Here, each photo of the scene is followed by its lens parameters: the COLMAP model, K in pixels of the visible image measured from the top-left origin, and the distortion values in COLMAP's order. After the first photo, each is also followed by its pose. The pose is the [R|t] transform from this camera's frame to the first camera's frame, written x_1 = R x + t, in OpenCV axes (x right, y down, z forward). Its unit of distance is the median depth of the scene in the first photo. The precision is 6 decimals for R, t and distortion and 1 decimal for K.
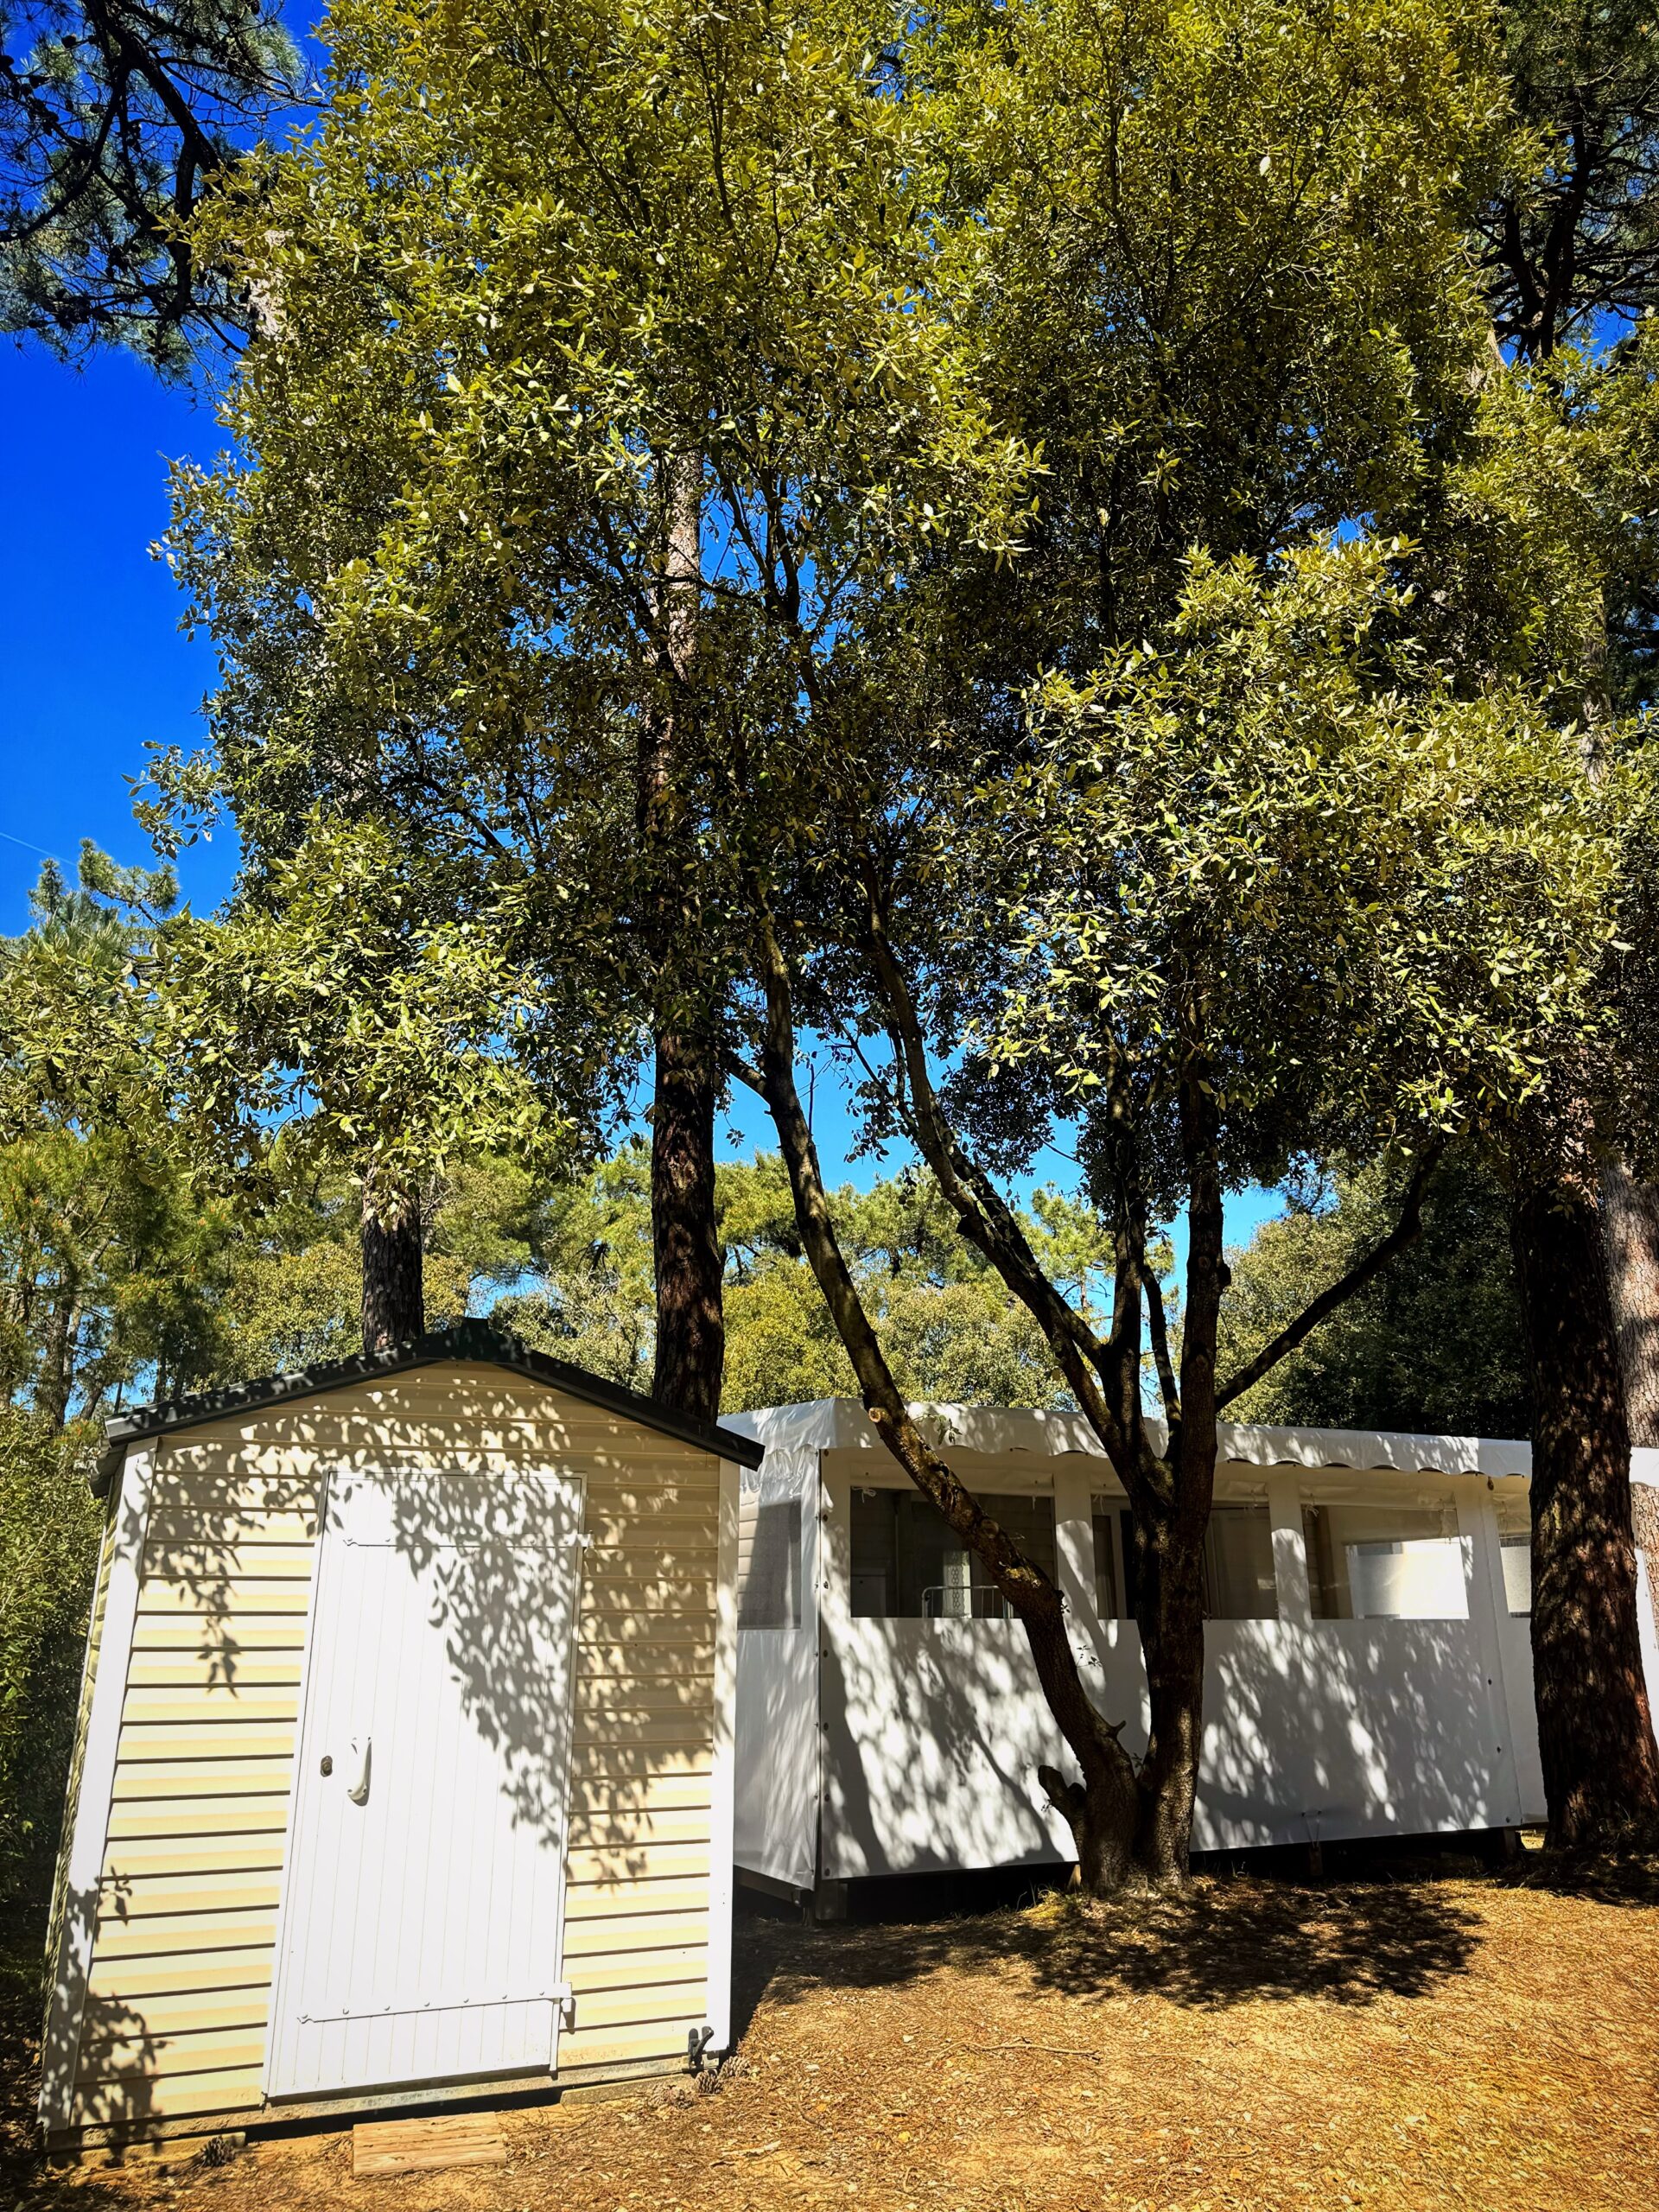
lens RADIAL K [[1578.2, 0, 830.5], [0, 1578.2, 1110.8], [0, 0, 1]] dist [0.024185, -0.015953]
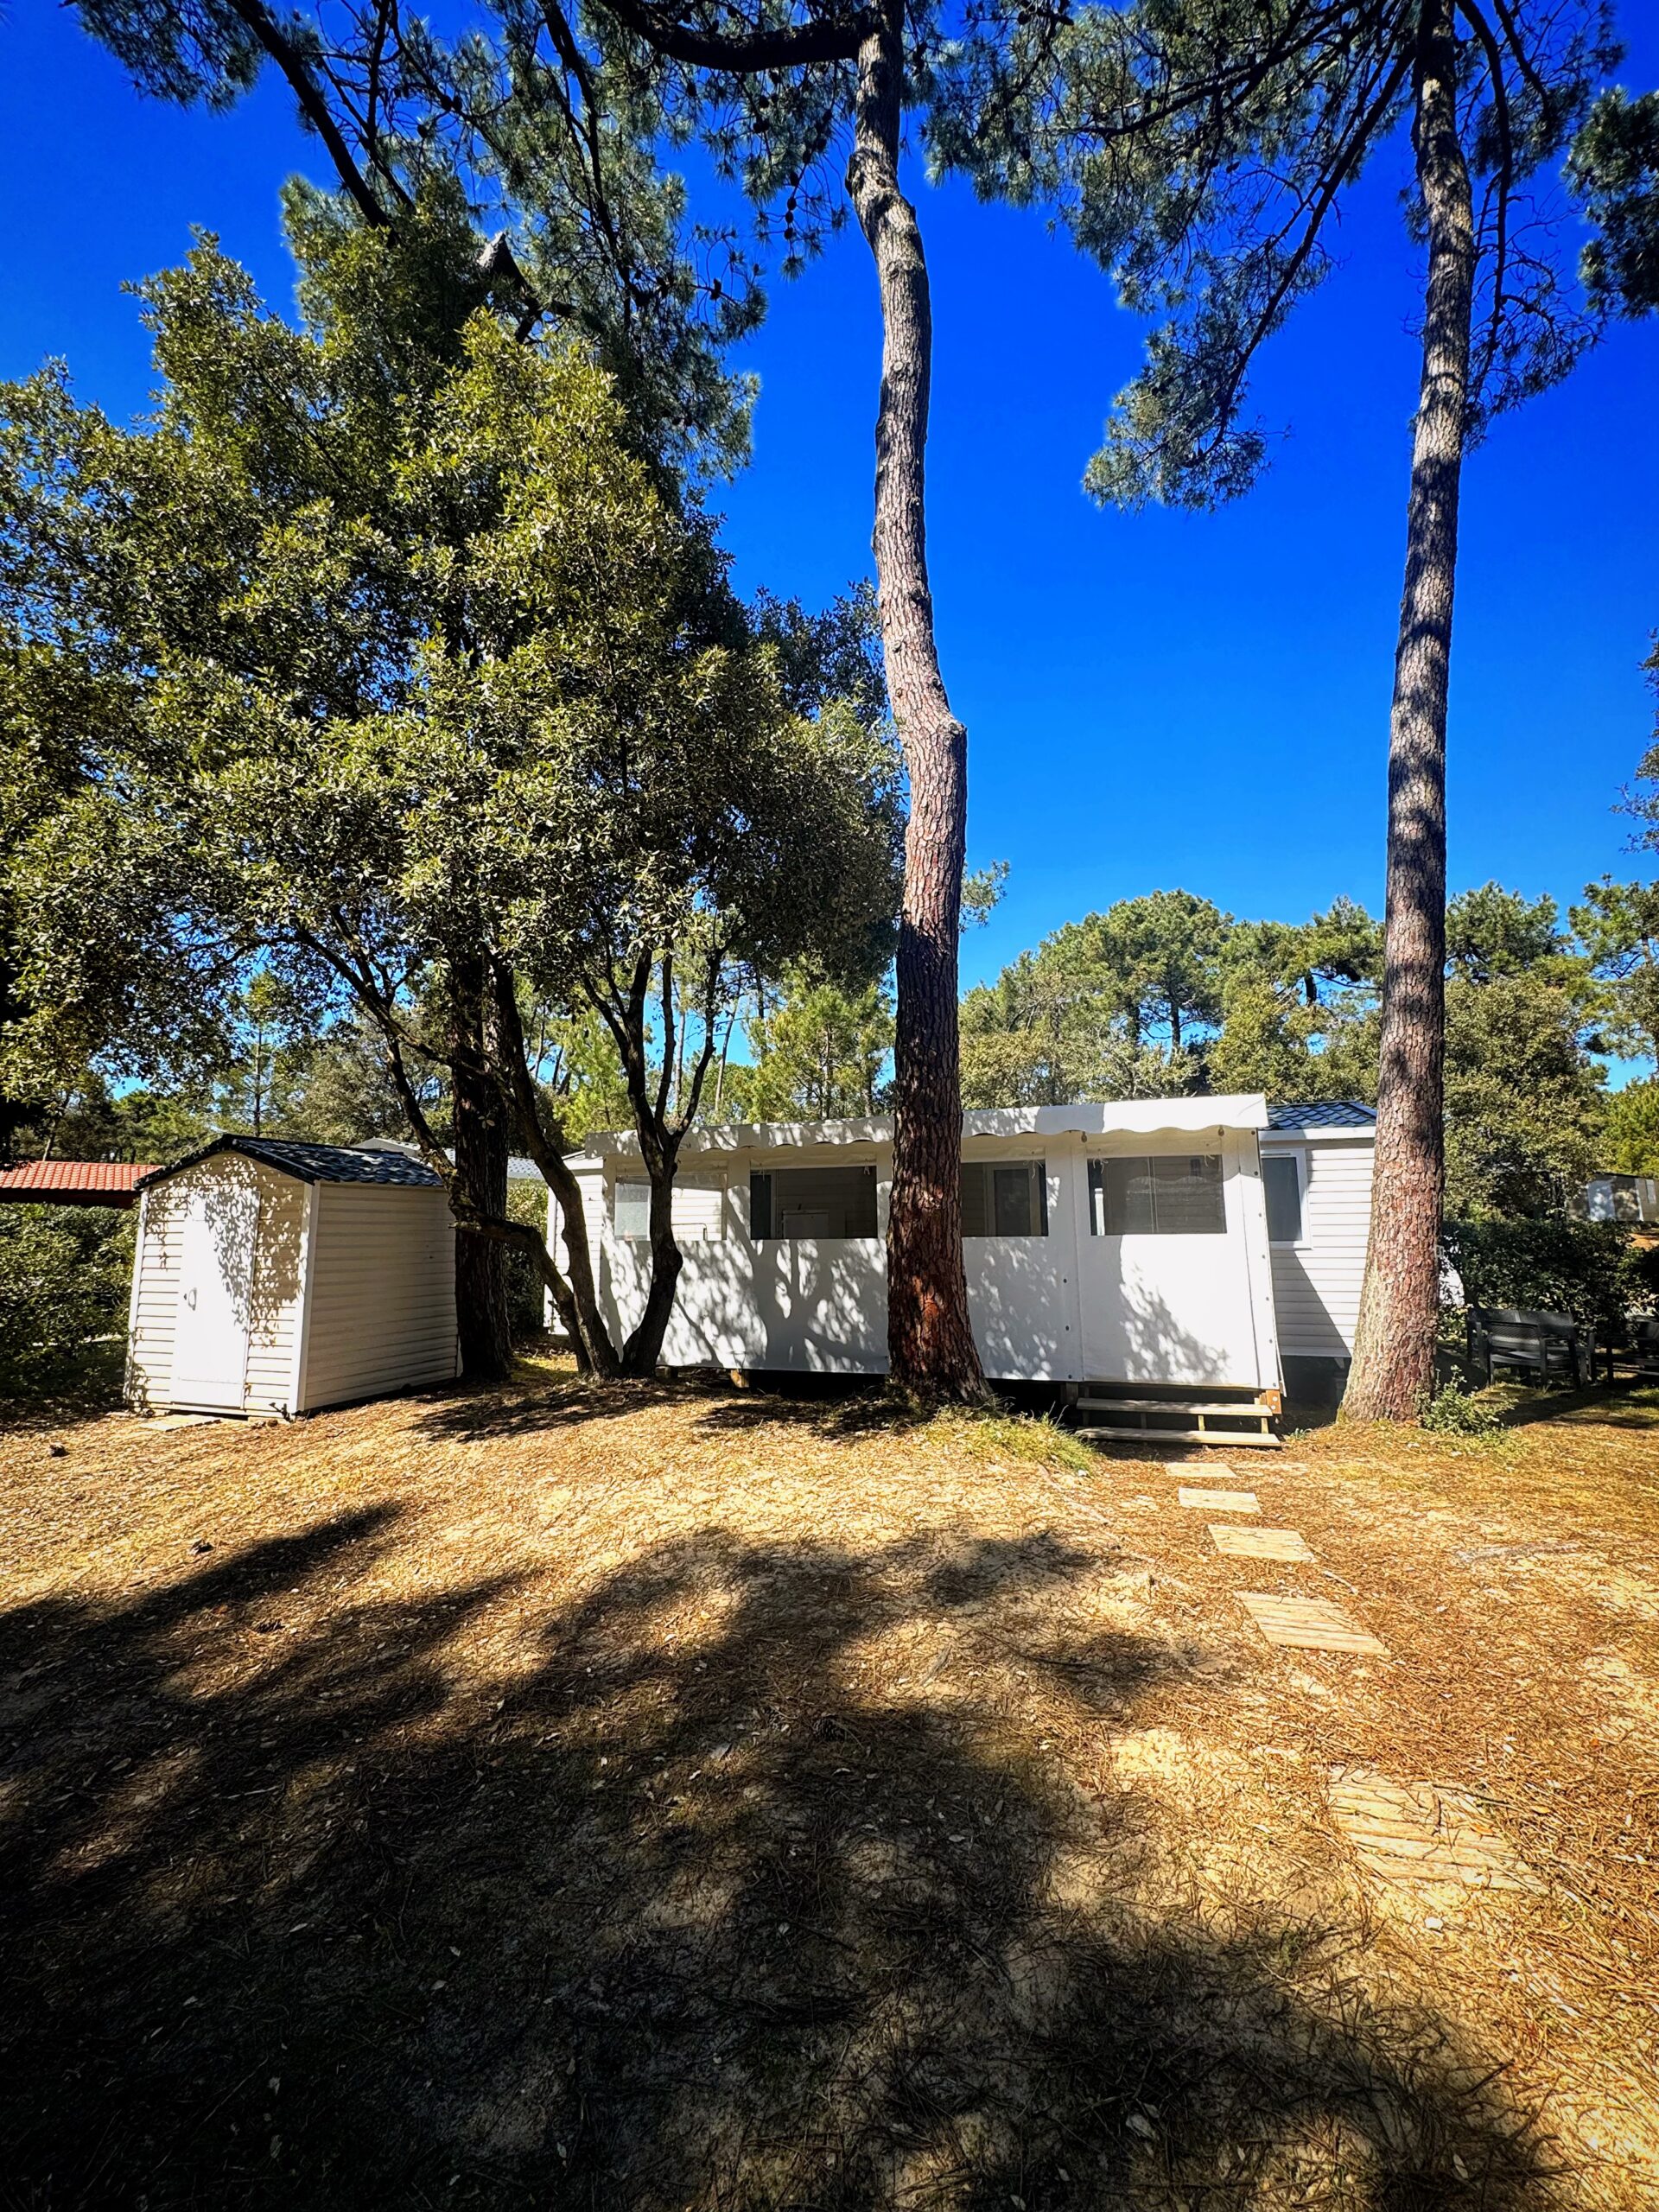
lens RADIAL K [[885.9, 0, 851.3], [0, 885.9, 1111.2], [0, 0, 1]] dist [-0.000260, -0.000601]
pose [[0.712307, -0.097875, -0.695010, 0.986914], [0.225685, 0.969581, 0.094760, 0.126028], [0.664593, -0.224352, 0.712729, 0.441951]]
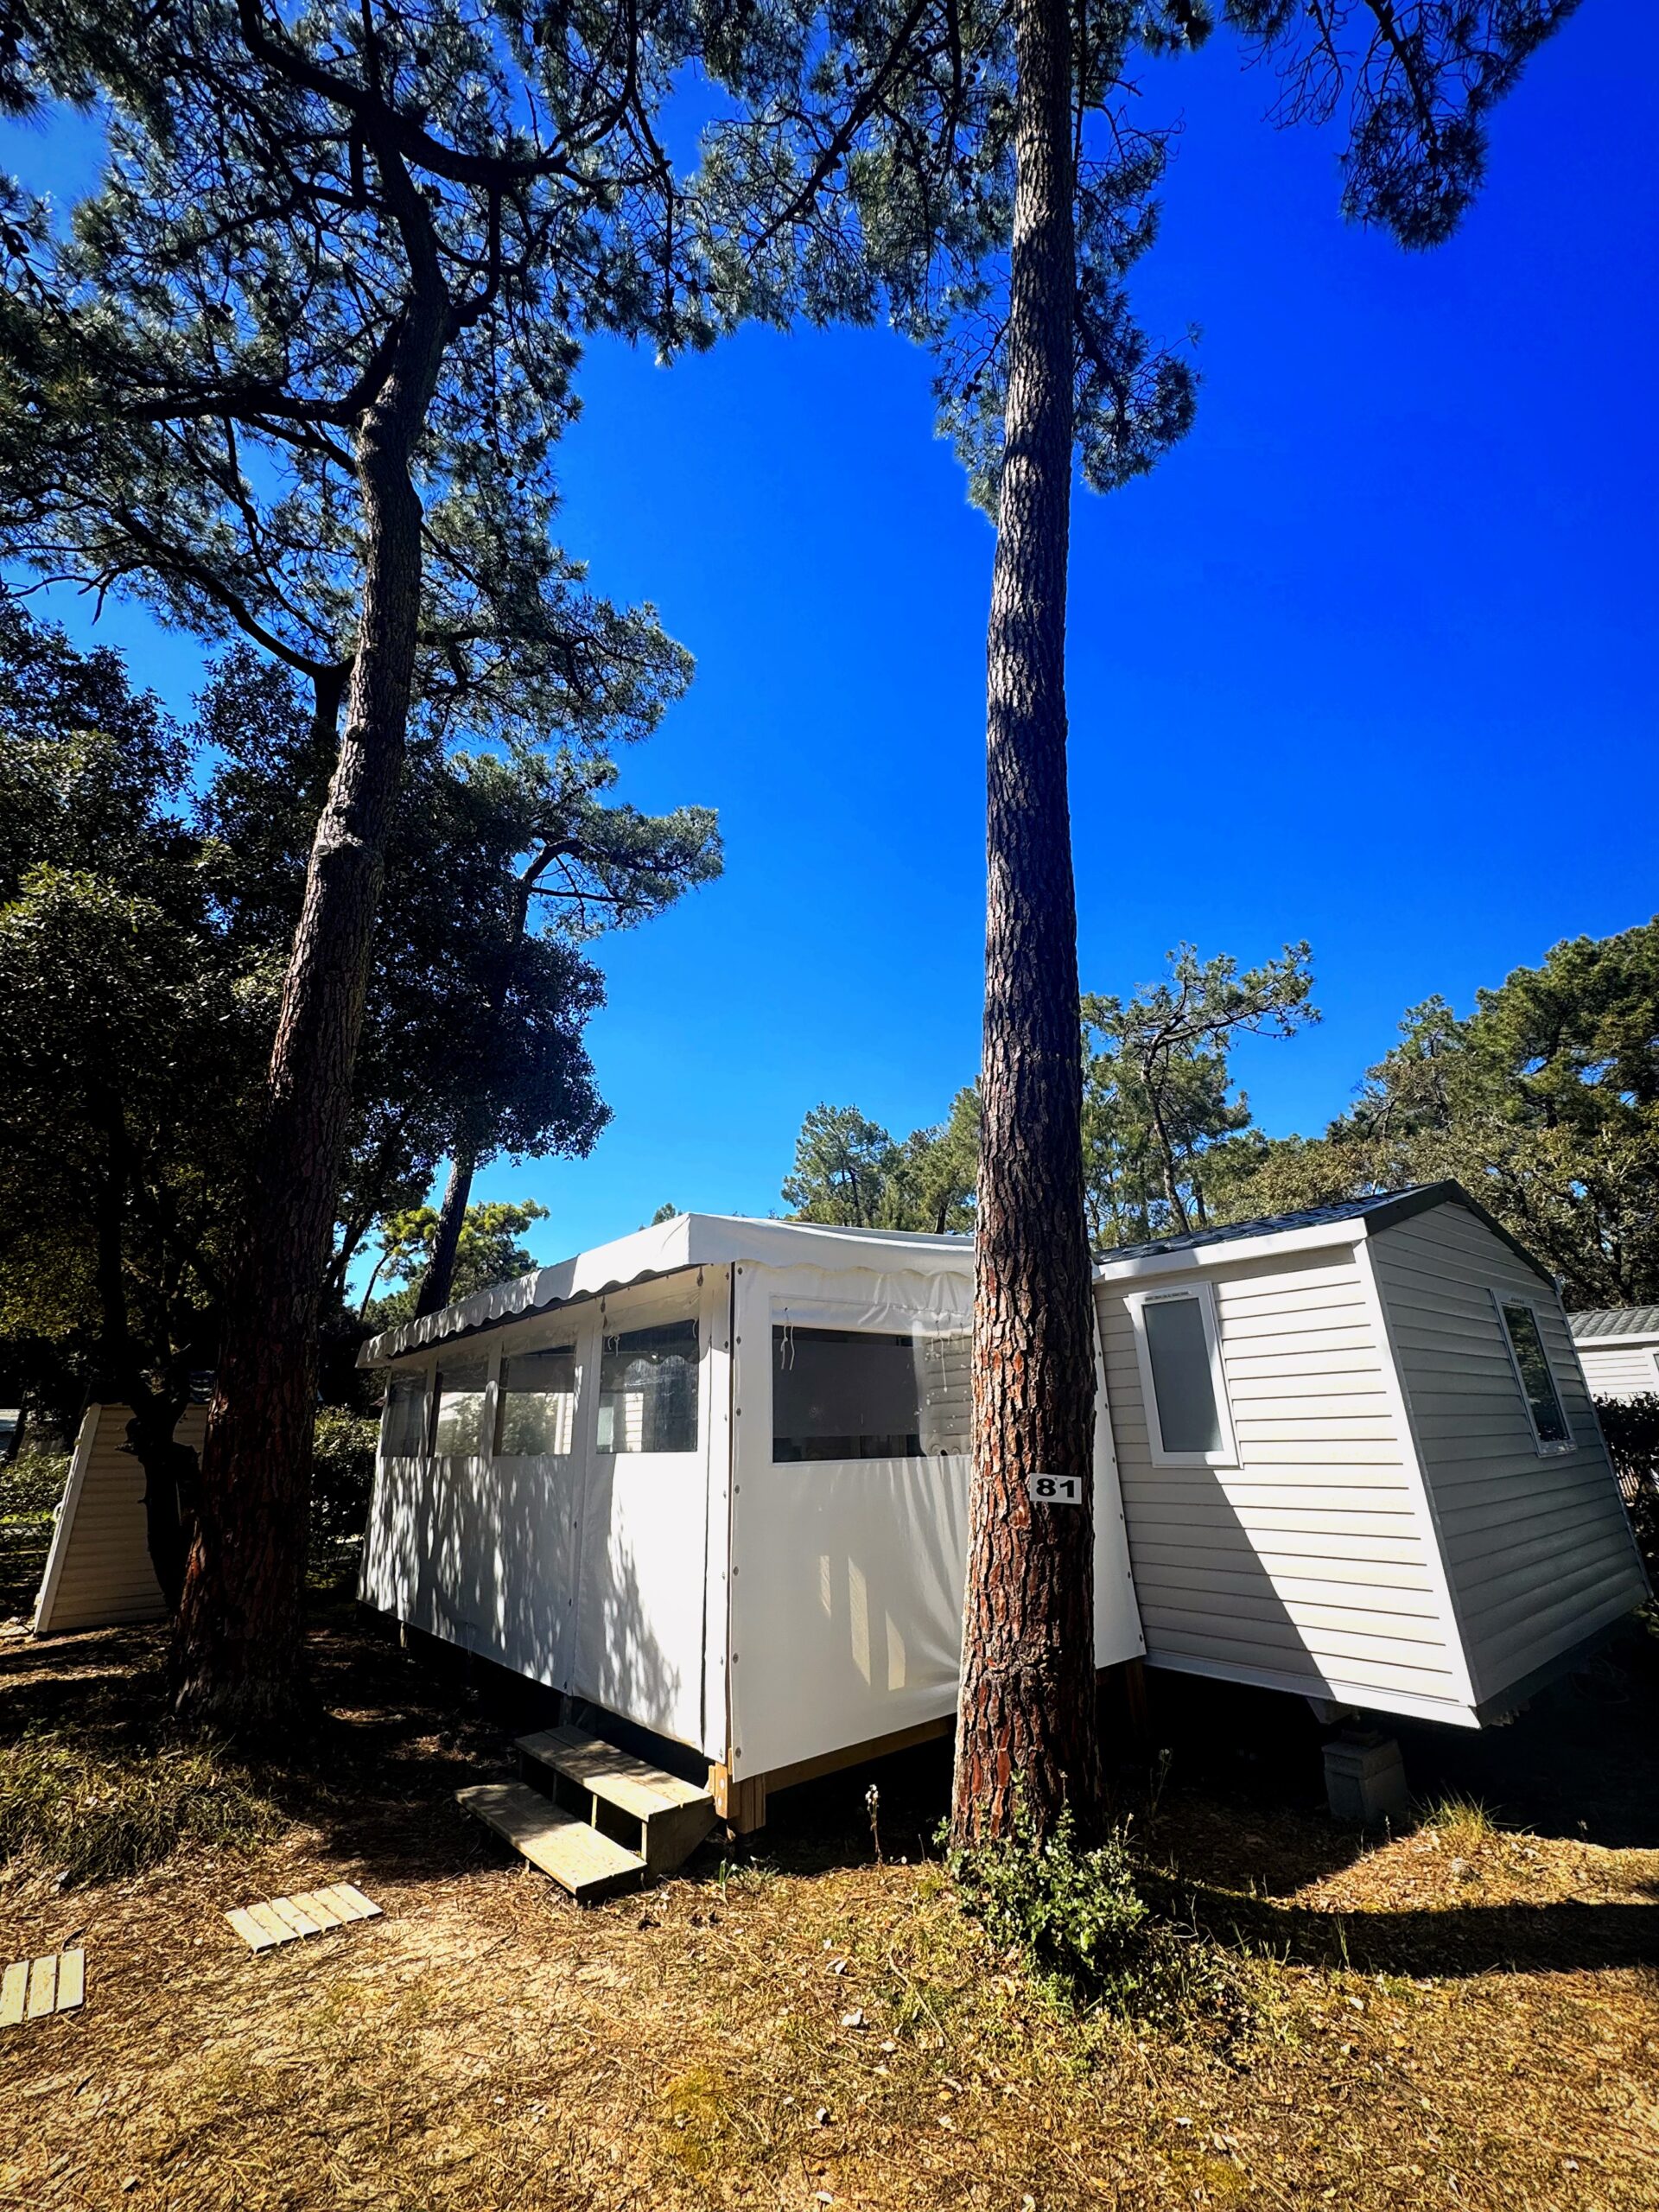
lens RADIAL K [[885.9, 0, 827.4], [0, 885.9, 1105.9], [0, 0, 1]] dist [-0.000260, -0.000601]
pose [[0.227895, -0.338167, -0.913076, 1.235180], [0.327870, 0.909640, -0.255061, 0.433005], [0.916823, -0.241243, 0.318177, 1.395607]]
